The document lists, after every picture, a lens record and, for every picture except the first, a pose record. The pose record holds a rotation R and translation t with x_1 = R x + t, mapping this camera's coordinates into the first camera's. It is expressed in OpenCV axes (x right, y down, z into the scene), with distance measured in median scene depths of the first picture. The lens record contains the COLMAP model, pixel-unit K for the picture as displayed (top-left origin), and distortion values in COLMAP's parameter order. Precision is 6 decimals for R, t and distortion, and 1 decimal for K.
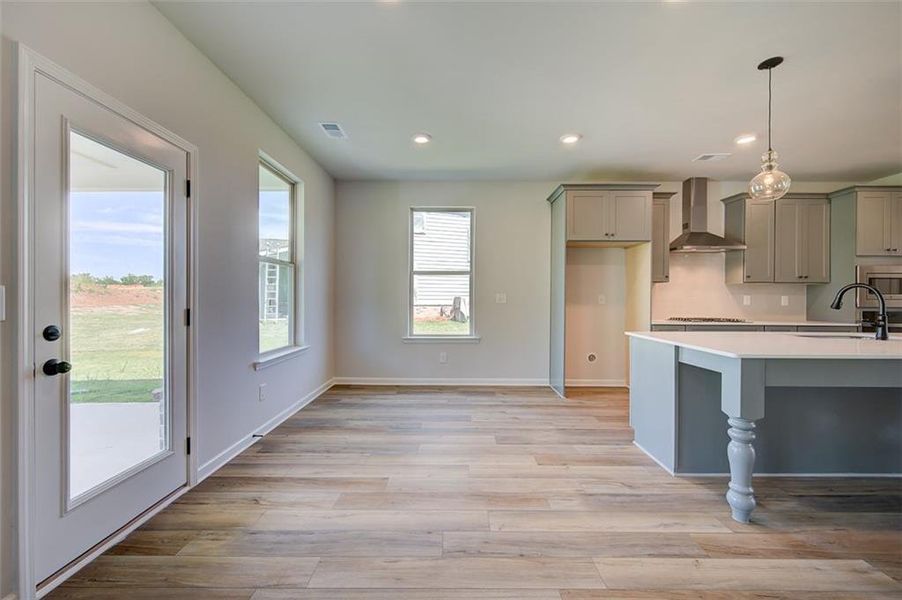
lens RADIAL K [[363.9, 0, 452.1], [0, 363.9, 297.1], [0, 0, 1]] dist [0.007914, -0.001565]
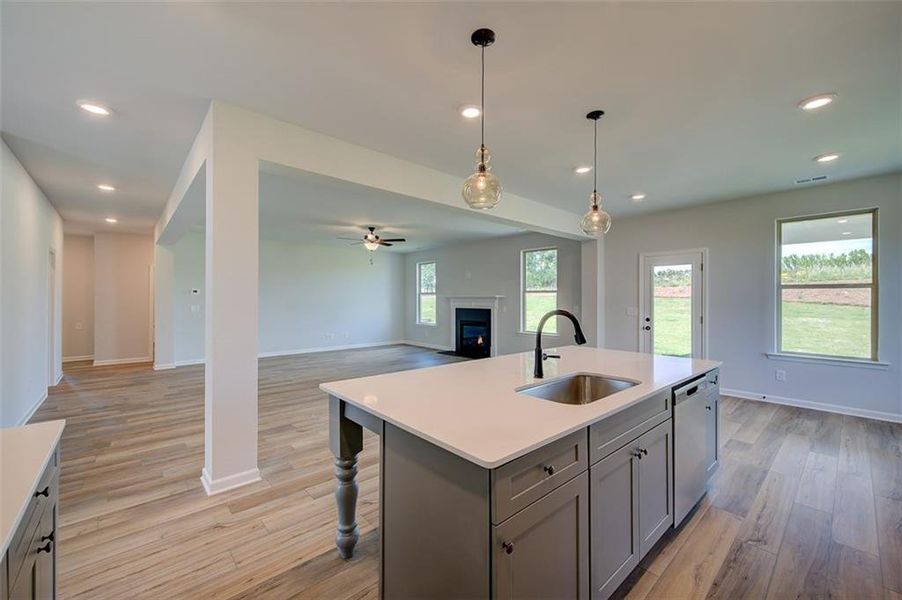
lens RADIAL K [[363.9, 0, 454.3], [0, 363.9, 298.7], [0, 0, 1]] dist [0.007914, -0.001565]
pose [[-0.733165, -0.007269, -0.680012, 1.432898], [-0.003284, 0.999969, -0.007148, -0.044264], [0.680043, -0.003008, -0.733166, 1.106894]]
